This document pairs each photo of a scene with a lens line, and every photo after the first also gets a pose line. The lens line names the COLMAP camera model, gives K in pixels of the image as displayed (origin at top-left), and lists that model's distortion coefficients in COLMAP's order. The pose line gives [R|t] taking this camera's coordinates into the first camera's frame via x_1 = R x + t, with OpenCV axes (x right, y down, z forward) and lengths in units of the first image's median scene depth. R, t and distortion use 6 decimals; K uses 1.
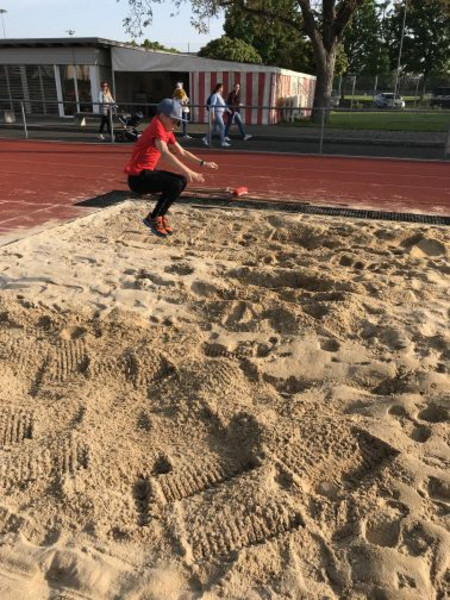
lens RADIAL K [[492.5, 0, 225.6], [0, 492.5, 294.6], [0, 0, 1]] dist [0.034410, -0.030173]
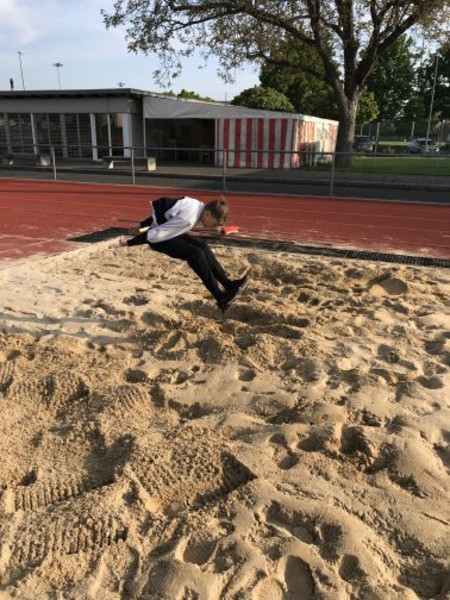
lens RADIAL K [[495.0, 0, 225.6], [0, 495.0, 290.8], [0, 0, 1]] dist [0.037981, -0.031291]
pose [[0.996556, 0.024909, -0.079088, 0.166692], [-0.031941, 0.995526, -0.088931, 0.014529], [0.076518, 0.091151, 0.992893, -0.022944]]
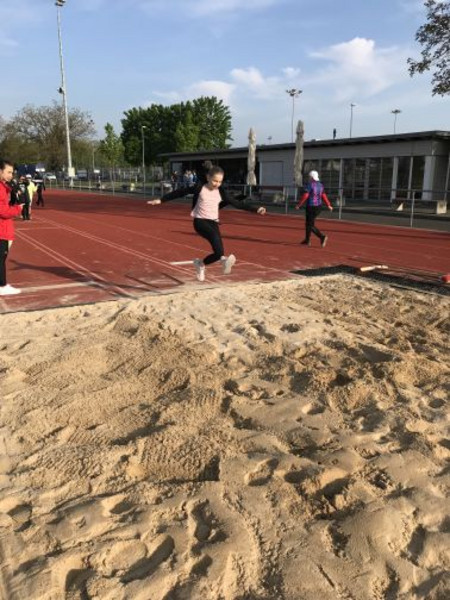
lens RADIAL K [[495.0, 0, 225.6], [0, 495.0, 290.8], [0, 0, 1]] dist [0.037981, -0.031291]
pose [[0.757422, 0.137691, -0.638242, 0.478161], [-0.243489, 0.966562, -0.080435, -0.006238], [0.605825, 0.216329, 0.765622, 0.021337]]
